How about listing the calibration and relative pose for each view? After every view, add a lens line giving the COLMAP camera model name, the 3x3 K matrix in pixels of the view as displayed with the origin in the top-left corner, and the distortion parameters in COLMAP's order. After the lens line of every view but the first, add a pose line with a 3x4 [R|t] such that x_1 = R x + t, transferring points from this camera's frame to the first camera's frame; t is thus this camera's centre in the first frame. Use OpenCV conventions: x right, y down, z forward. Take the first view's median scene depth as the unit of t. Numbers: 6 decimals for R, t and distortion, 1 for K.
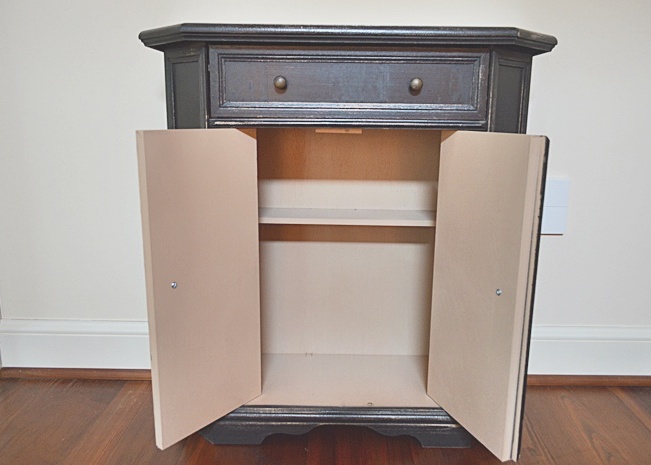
lens RADIAL K [[559.0, 0, 325.5], [0, 559.0, 232.5], [0, 0, 1]] dist [0.001200, -0.006658]
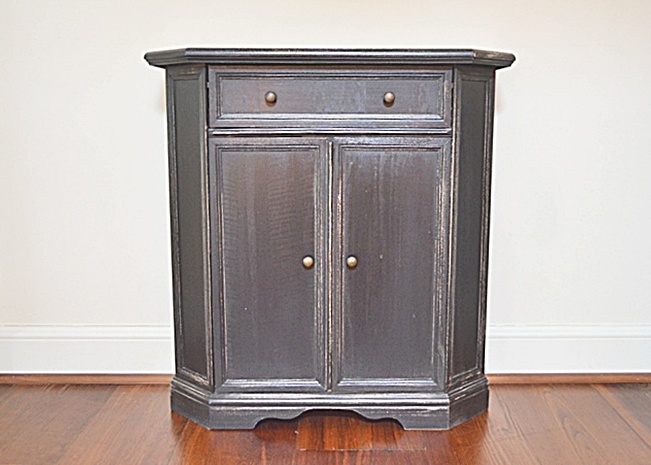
lens RADIAL K [[743.0, 0, 325.5], [0, 743.0, 232.5], [0, 0, 1]] dist [0.011939, 0.007511]
pose [[0.999933, -0.010647, 0.004515, 0.021326], [0.010889, 0.998288, -0.057474, 0.096164], [-0.003895, 0.057519, 0.998337, -0.498601]]
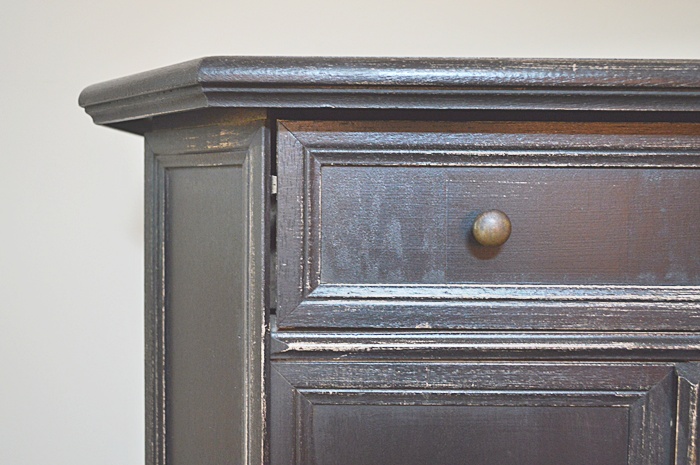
lens RADIAL K [[710.8, 0, 350.0], [0, 710.8, 232.5], [0, 0, 1]] dist [-0.009697, 0.018419]
pose [[0.999985, -0.003399, 0.004295, -0.164063], [0.004068, 0.985939, -0.167055, -0.192902], [-0.003666, 0.167070, 0.985938, 0.576837]]
